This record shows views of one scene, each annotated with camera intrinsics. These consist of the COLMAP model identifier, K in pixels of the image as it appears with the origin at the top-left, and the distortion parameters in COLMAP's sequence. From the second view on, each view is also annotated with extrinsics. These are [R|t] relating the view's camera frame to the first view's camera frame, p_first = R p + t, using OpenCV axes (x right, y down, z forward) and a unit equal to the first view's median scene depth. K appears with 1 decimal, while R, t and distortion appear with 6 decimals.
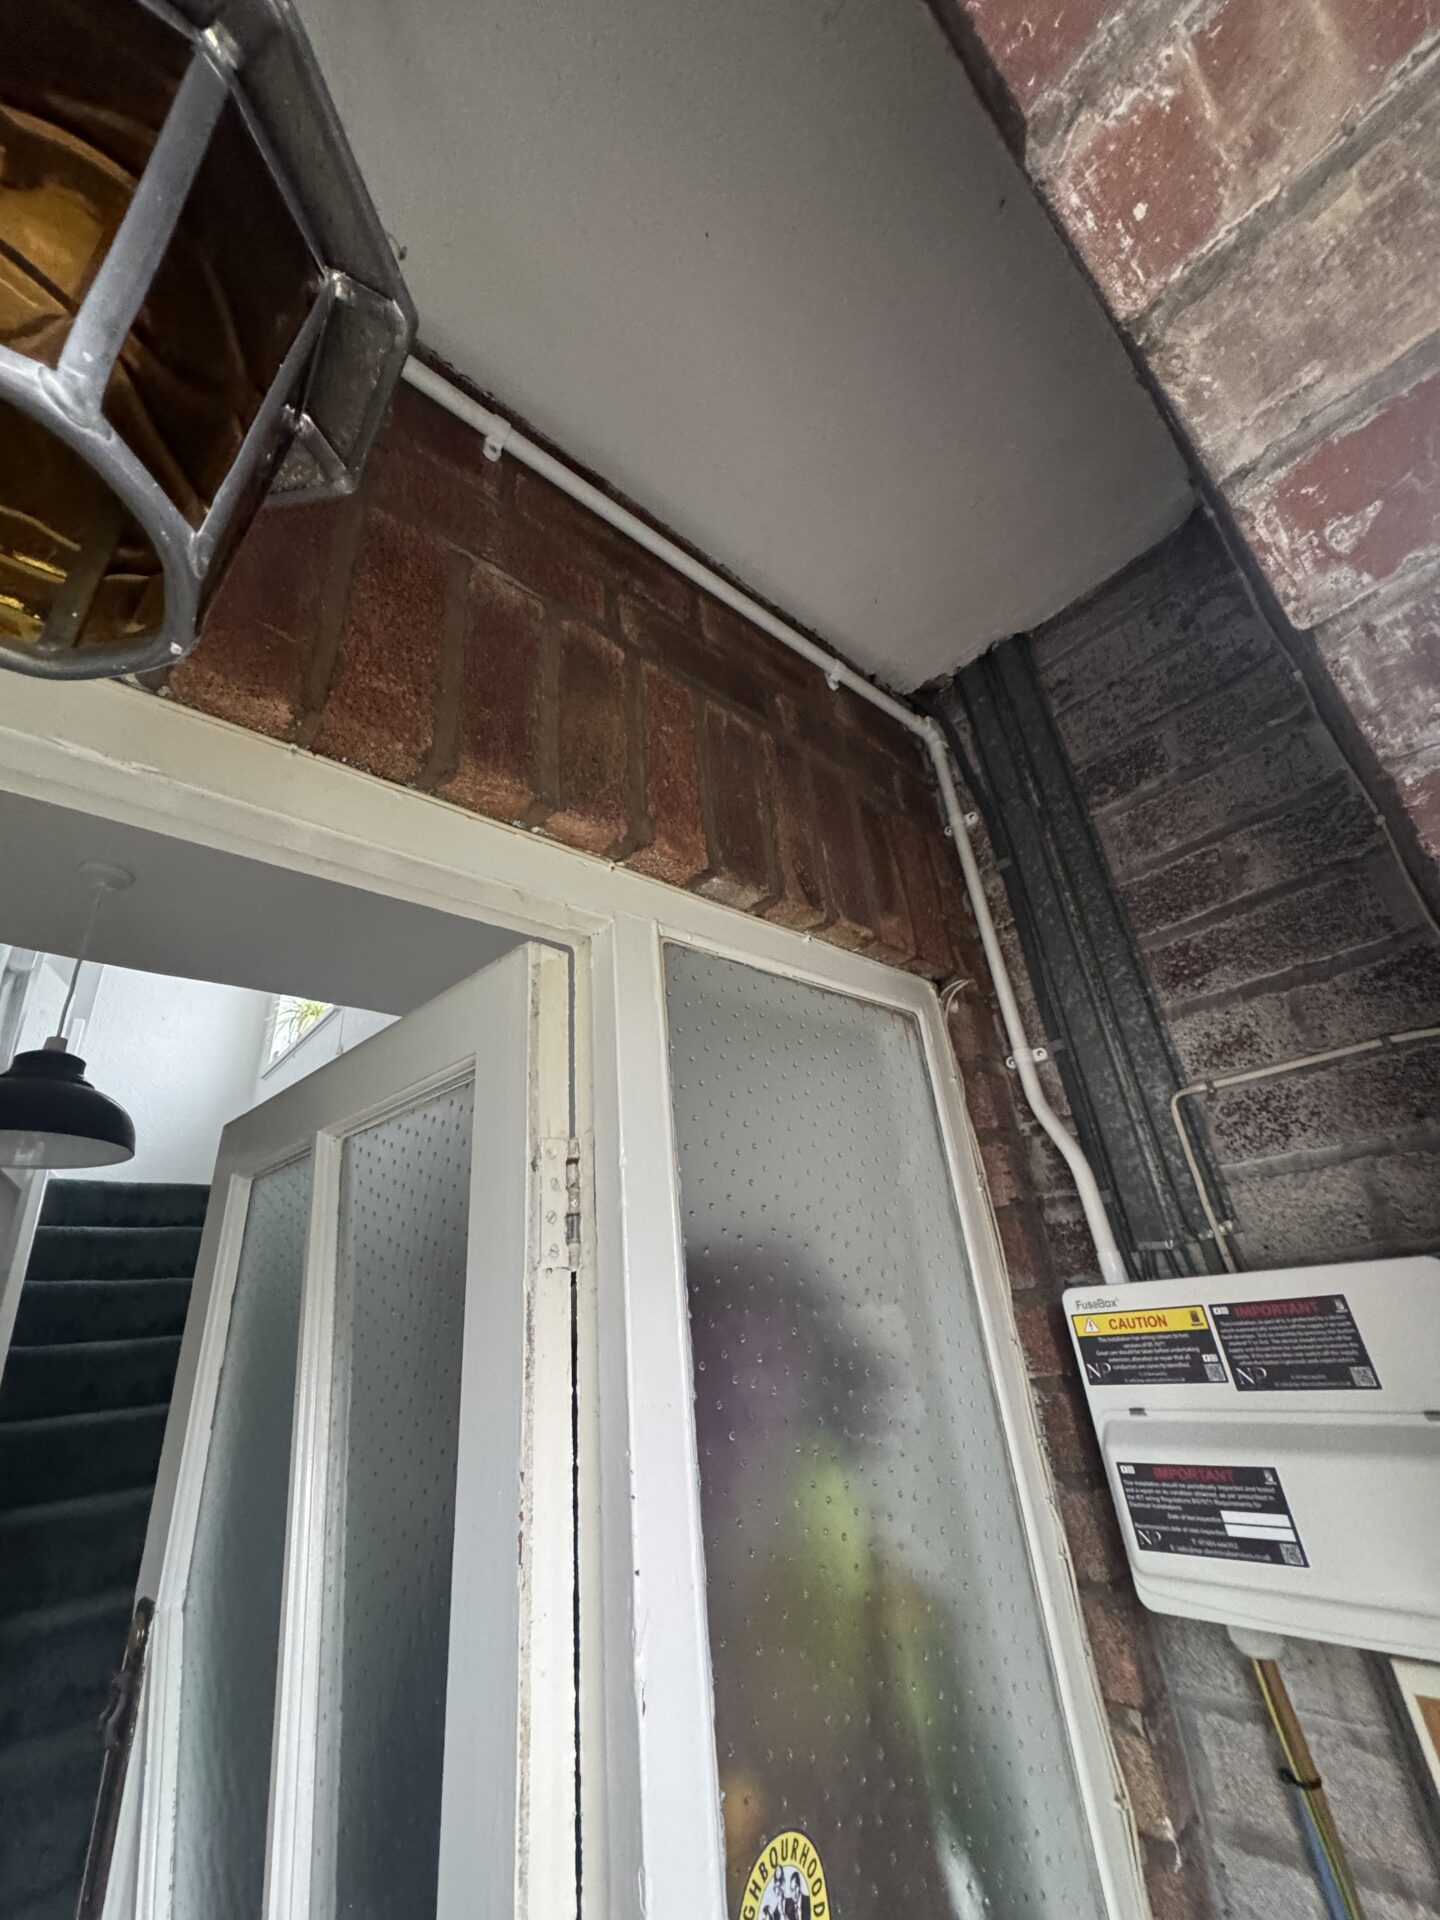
lens RADIAL K [[763.4, 0, 718.9], [0, 763.4, 954.0], [0, 0, 1]] dist [-0.002108, 0.000371]
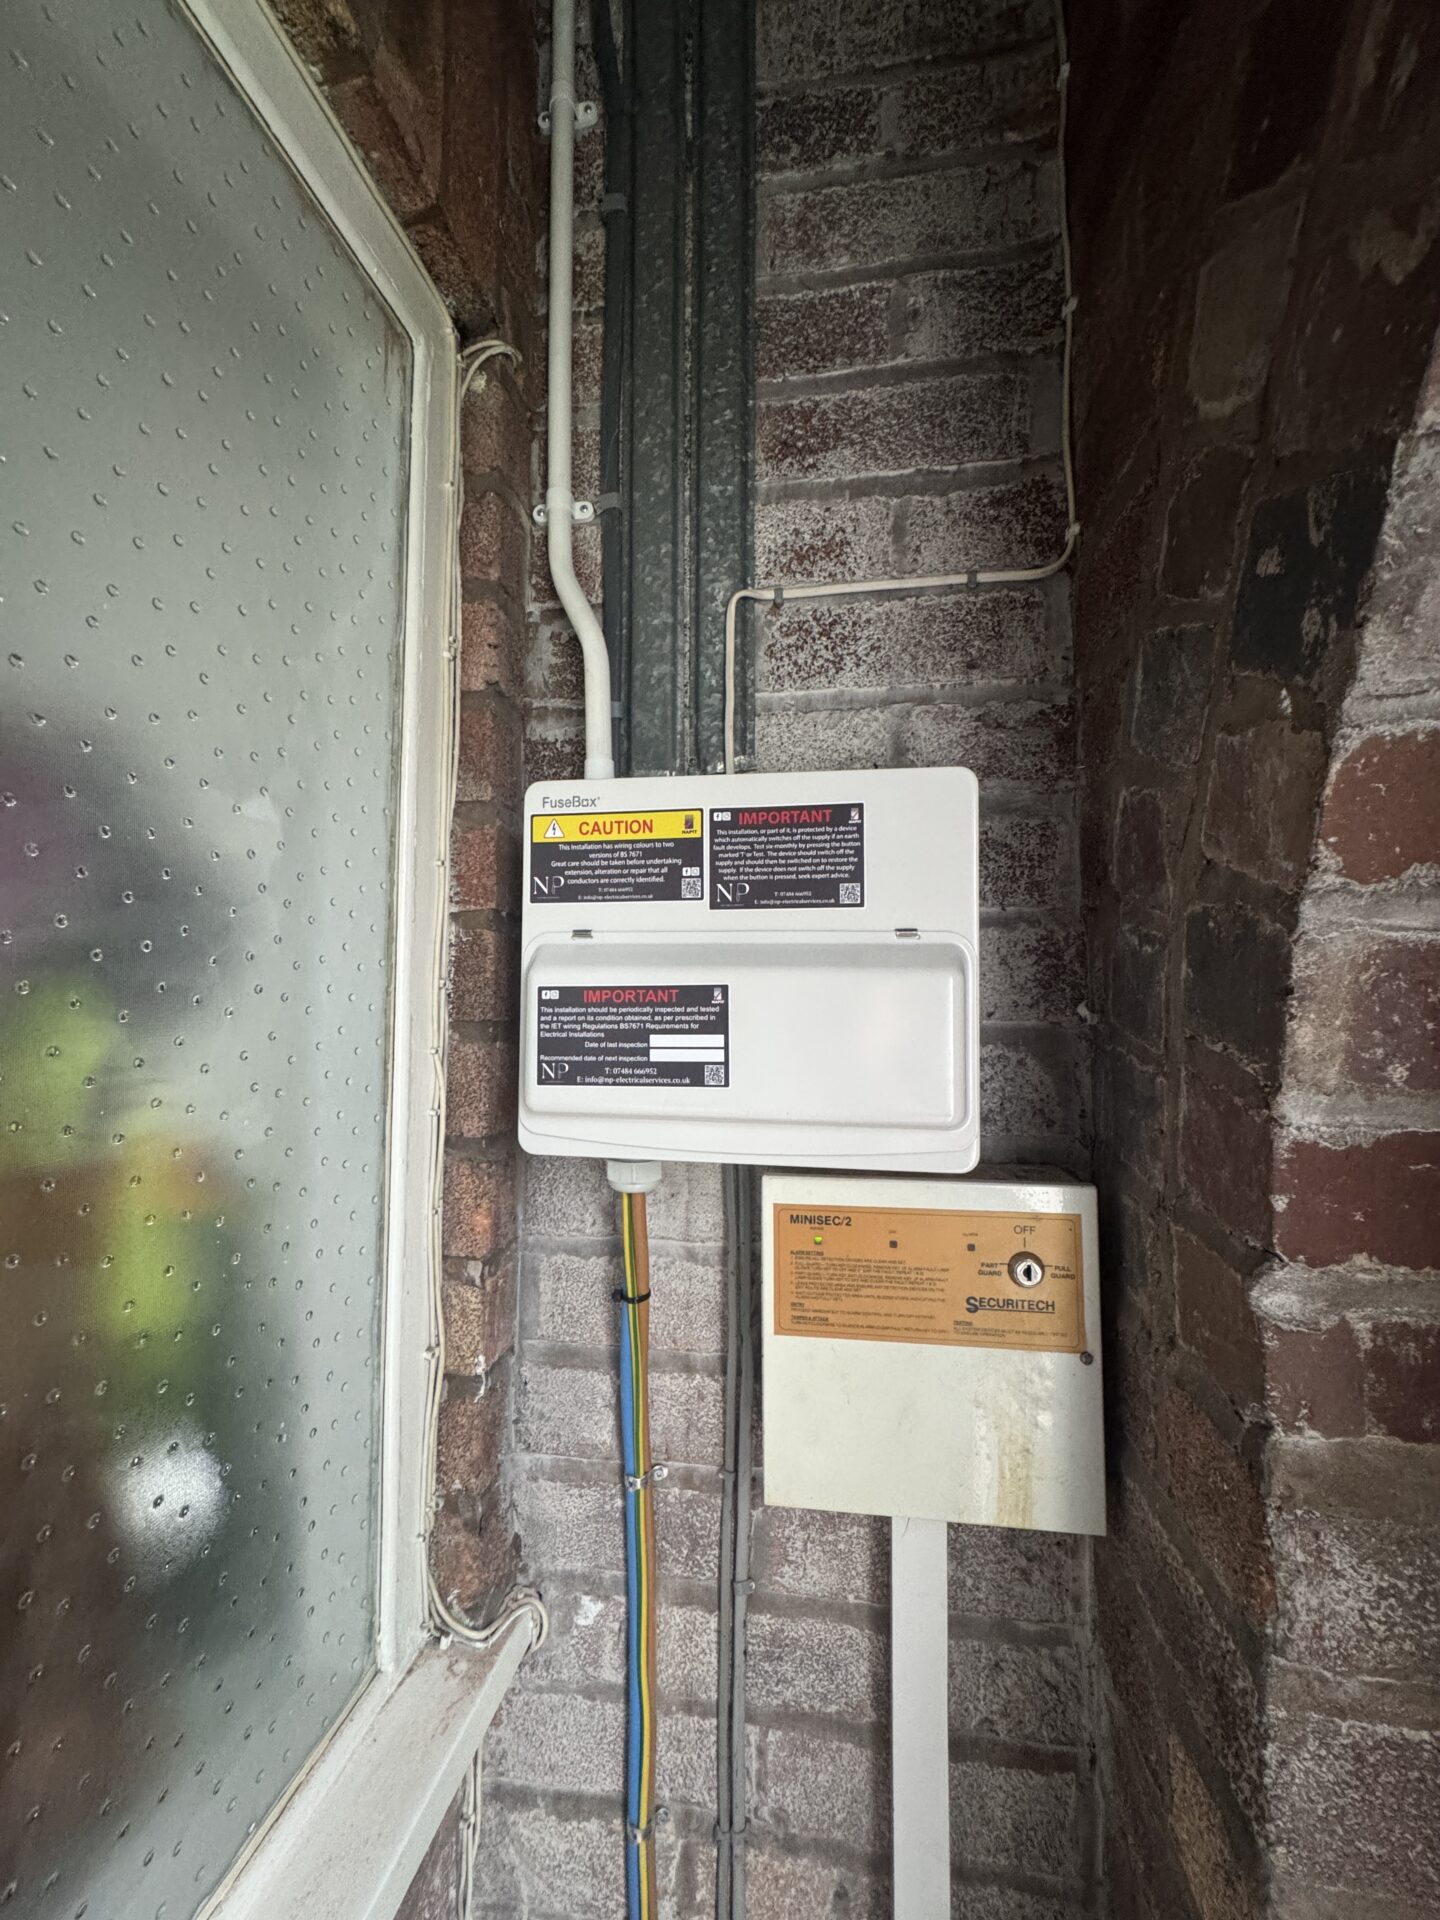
lens RADIAL K [[763.4, 0, 718.9], [0, 763.4, 954.0], [0, 0, 1]] dist [-0.002108, 0.000371]
pose [[0.782185, 0.123466, 0.610690, 0.194058], [-0.333798, 0.910673, 0.243420, 0.378899], [-0.526085, -0.394247, 0.753528, 0.349254]]
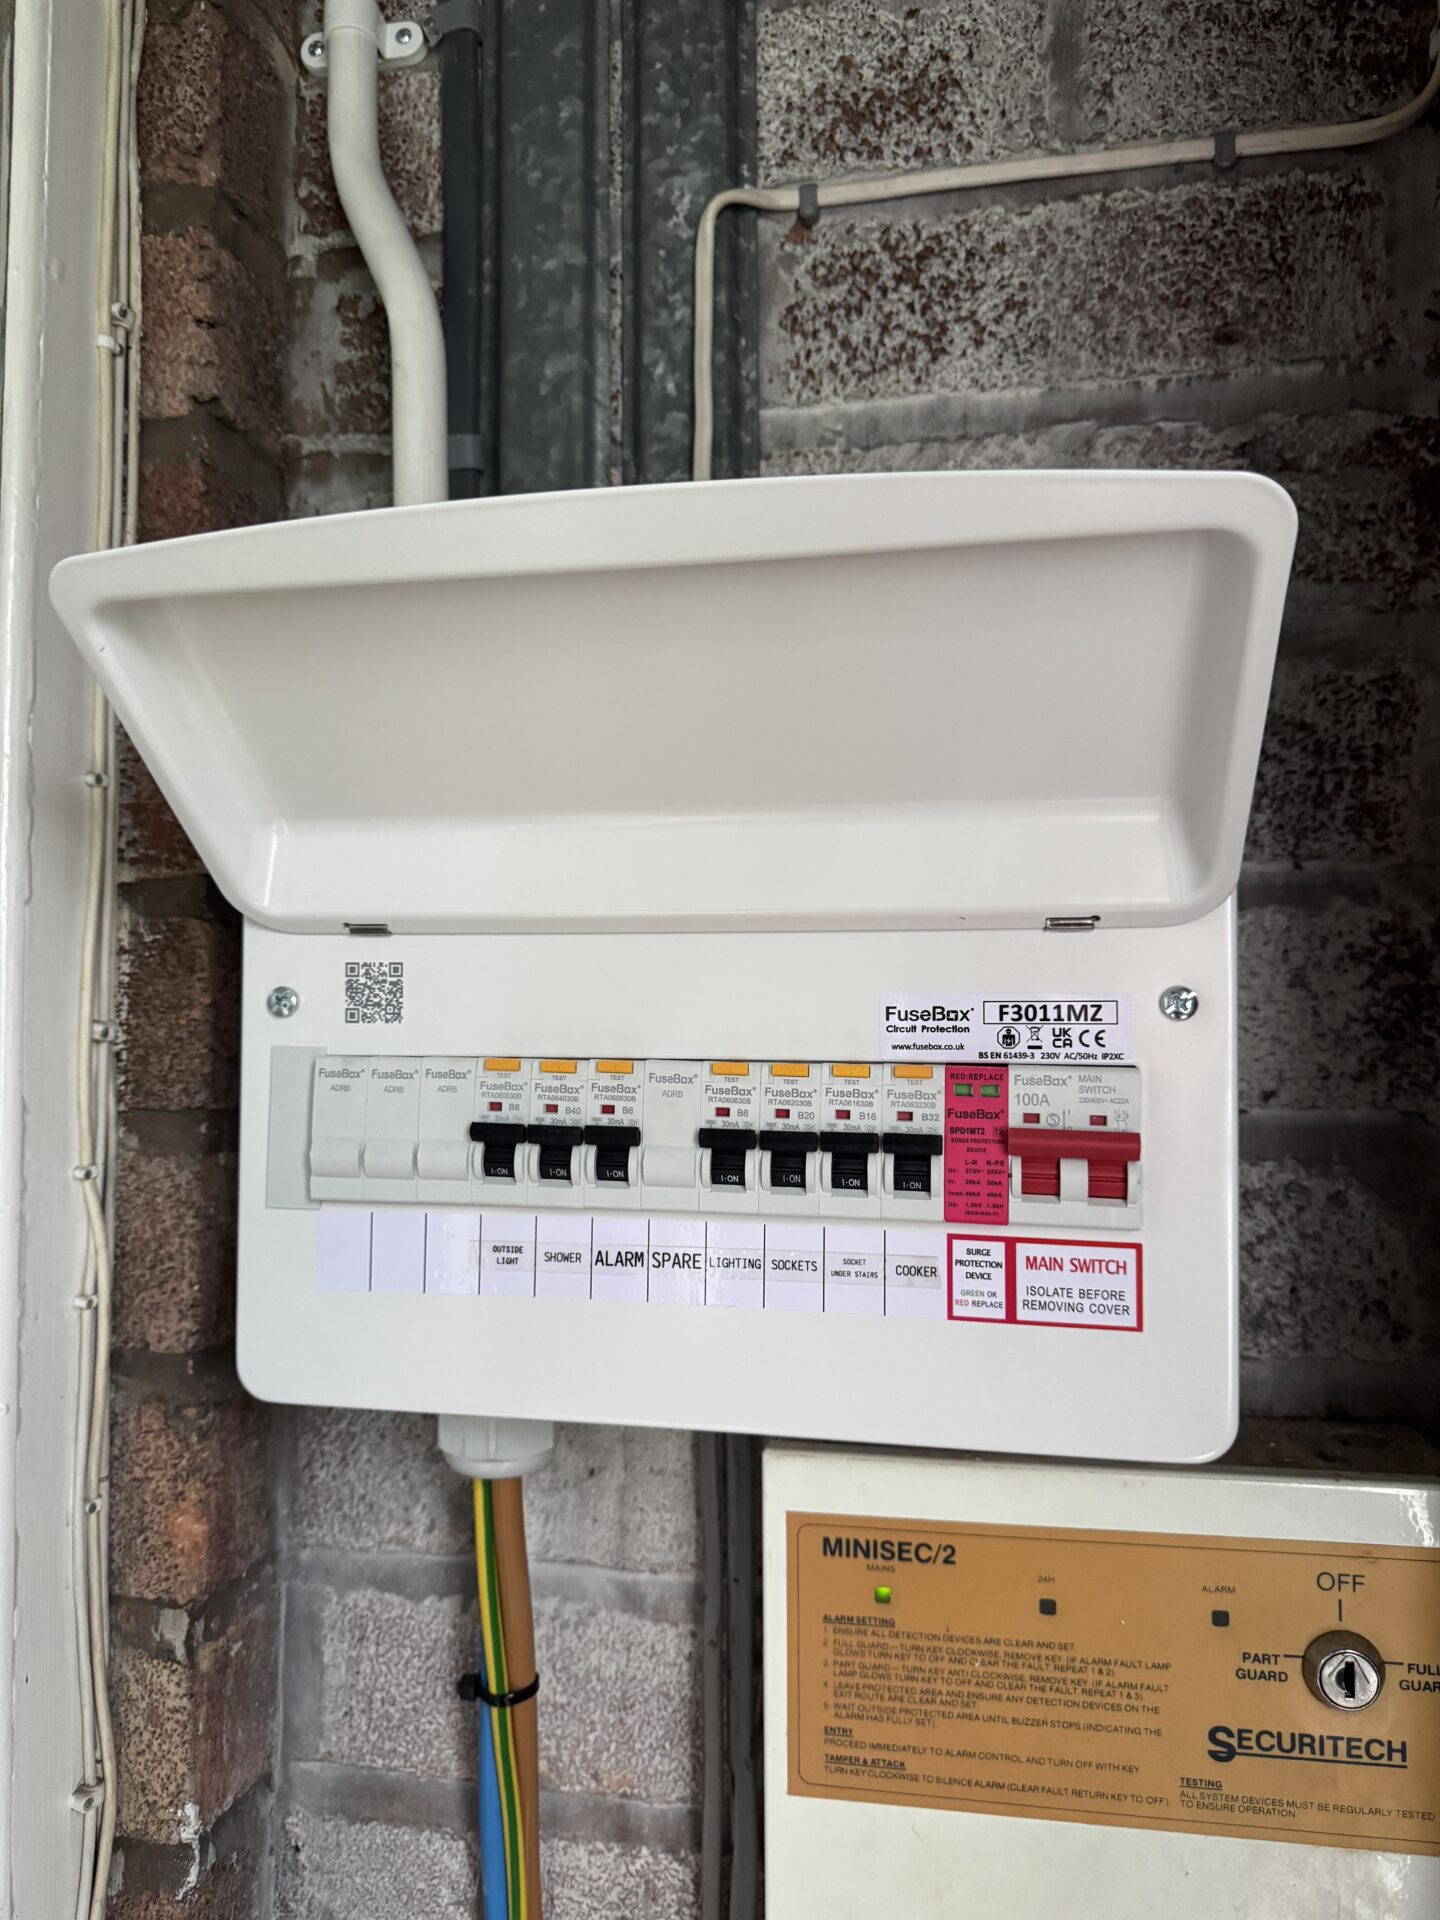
lens RADIAL K [[1399.9, 0, 720.0], [0, 1399.9, 960.0], [0, 0, 1]] dist [-0.016886, -0.000043]
pose [[0.810660, 0.111757, 0.574753, 0.307347], [-0.316456, 0.909521, 0.269494, 0.379617], [-0.492632, -0.400352, 0.772679, 0.415451]]
